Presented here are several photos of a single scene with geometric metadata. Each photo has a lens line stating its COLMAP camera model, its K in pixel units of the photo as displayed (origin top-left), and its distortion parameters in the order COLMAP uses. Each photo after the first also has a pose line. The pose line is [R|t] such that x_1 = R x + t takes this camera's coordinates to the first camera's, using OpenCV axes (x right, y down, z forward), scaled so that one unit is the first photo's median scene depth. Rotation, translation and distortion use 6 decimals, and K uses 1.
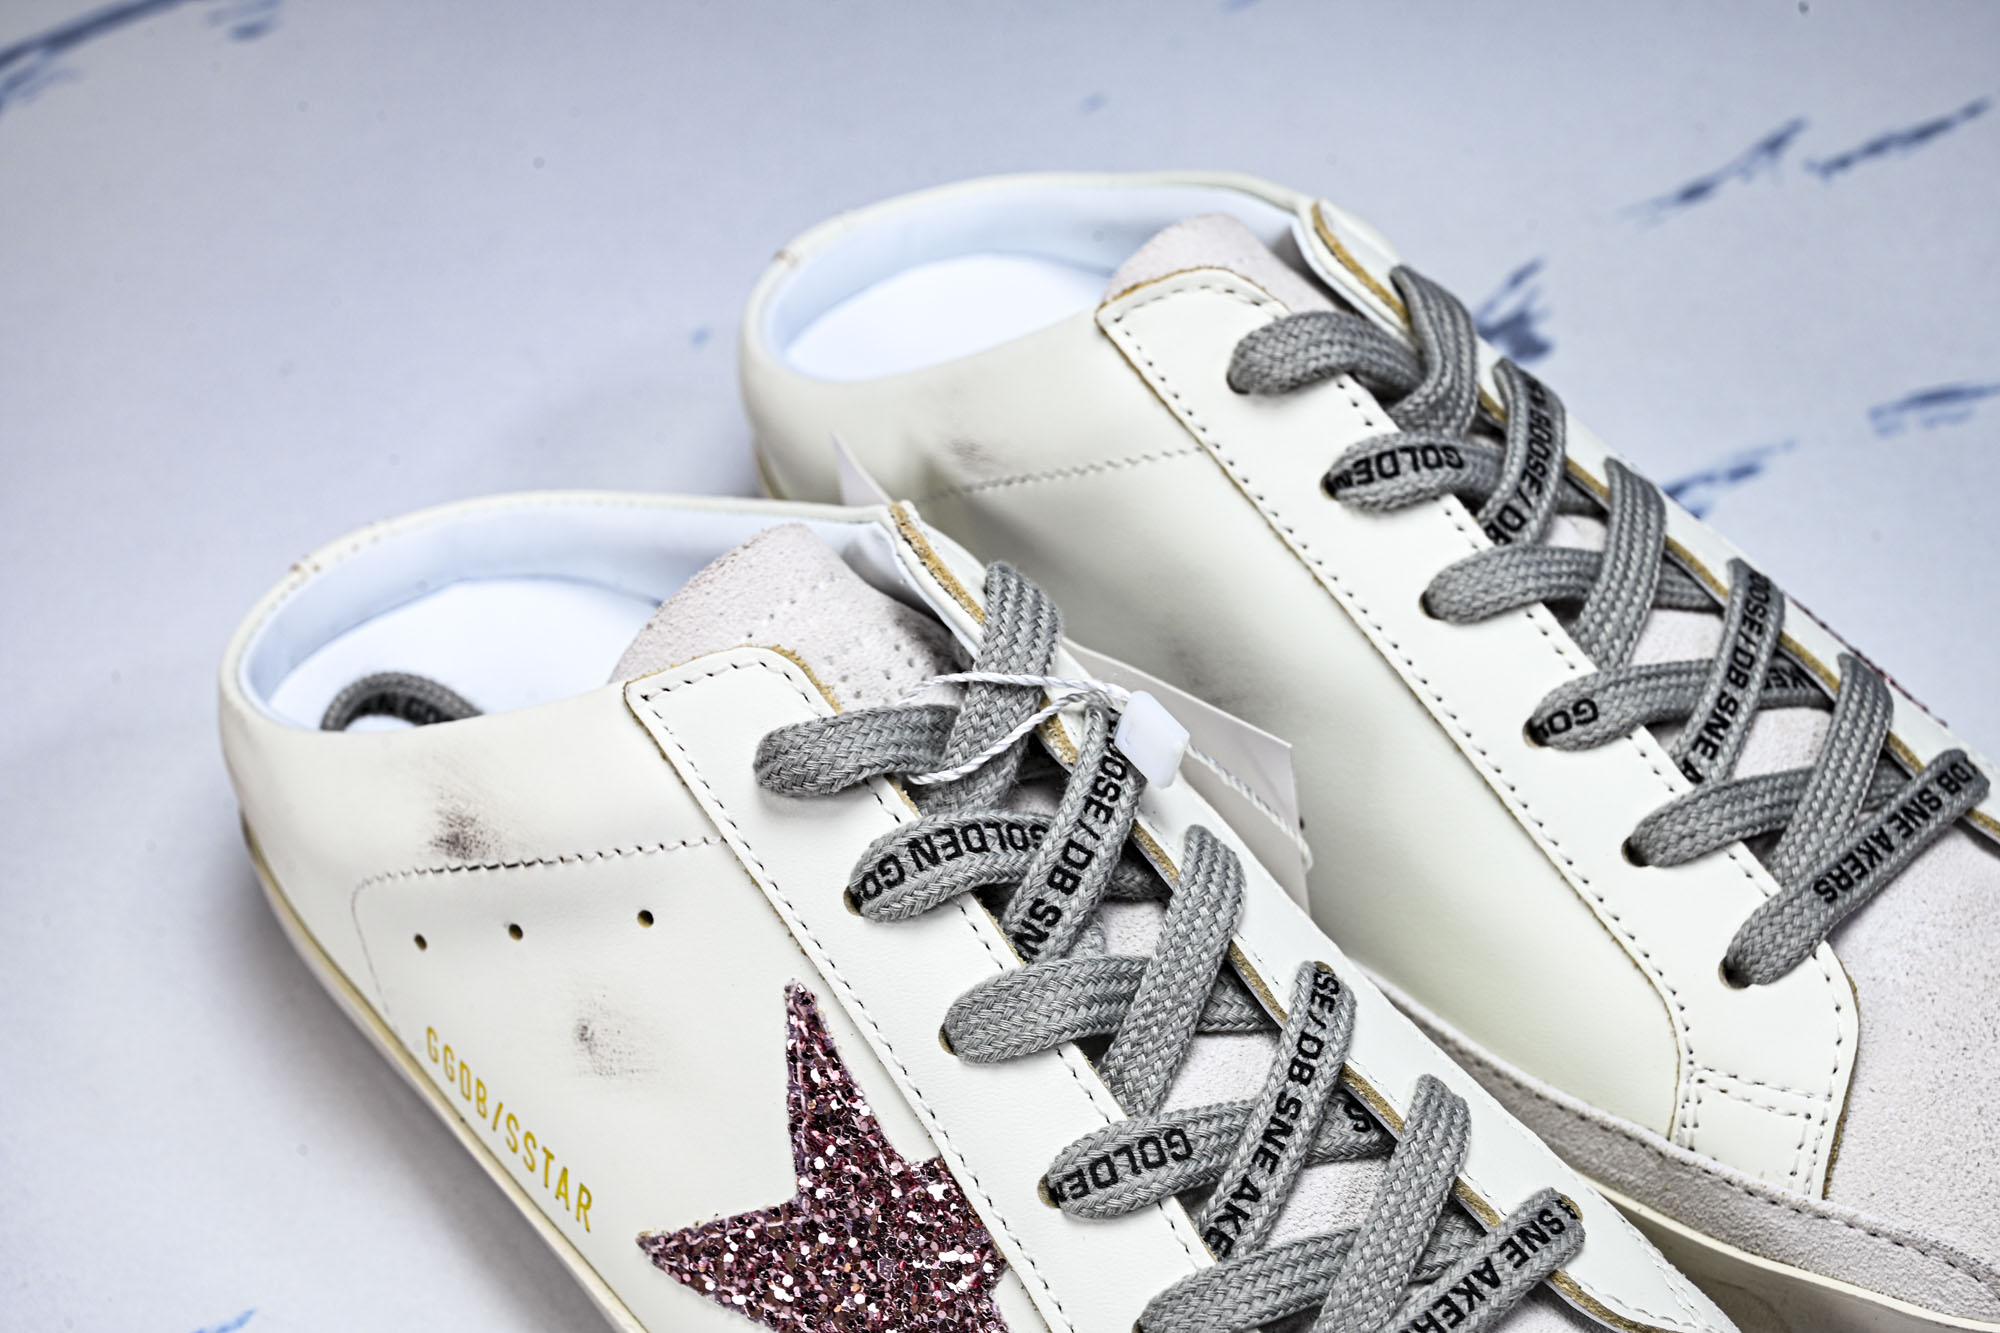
lens RADIAL K [[3853.9, 0, 964.8], [0, 3853.9, 672.8], [0, 0, 1]] dist [0.004743, 0.000000]
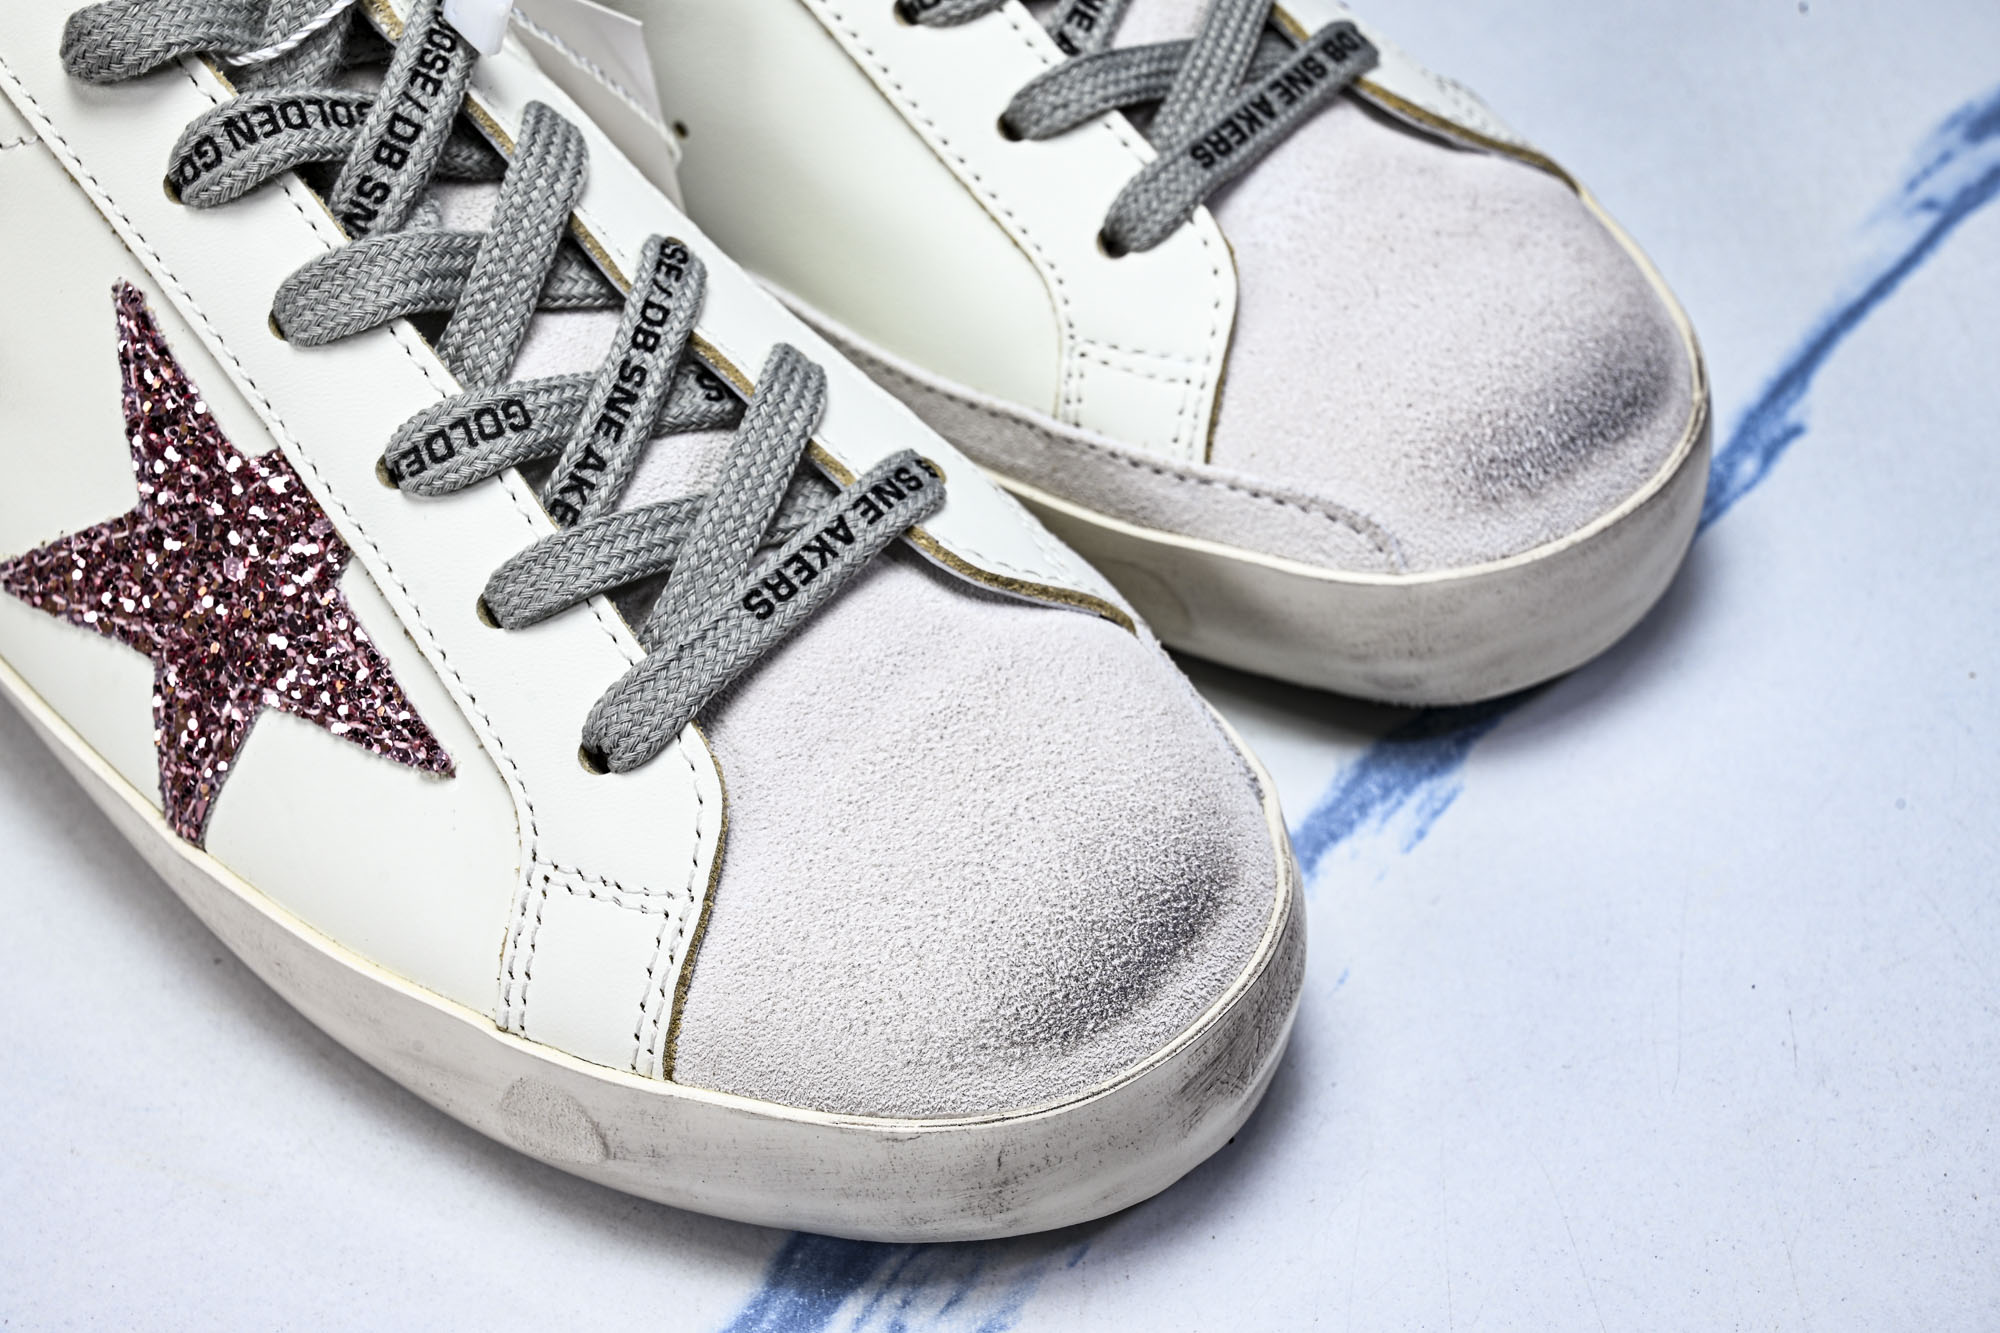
lens RADIAL K [[3853.9, 0, 1003.5], [0, 3853.9, 686.2], [0, 0, 1]] dist [0.004743, 0.000000]
pose [[0.995964, -0.054101, 0.071614, 0.101135], [0.047276, 0.994469, 0.093790, 0.101854], [-0.076292, -0.090025, 0.993013, 0.021288]]
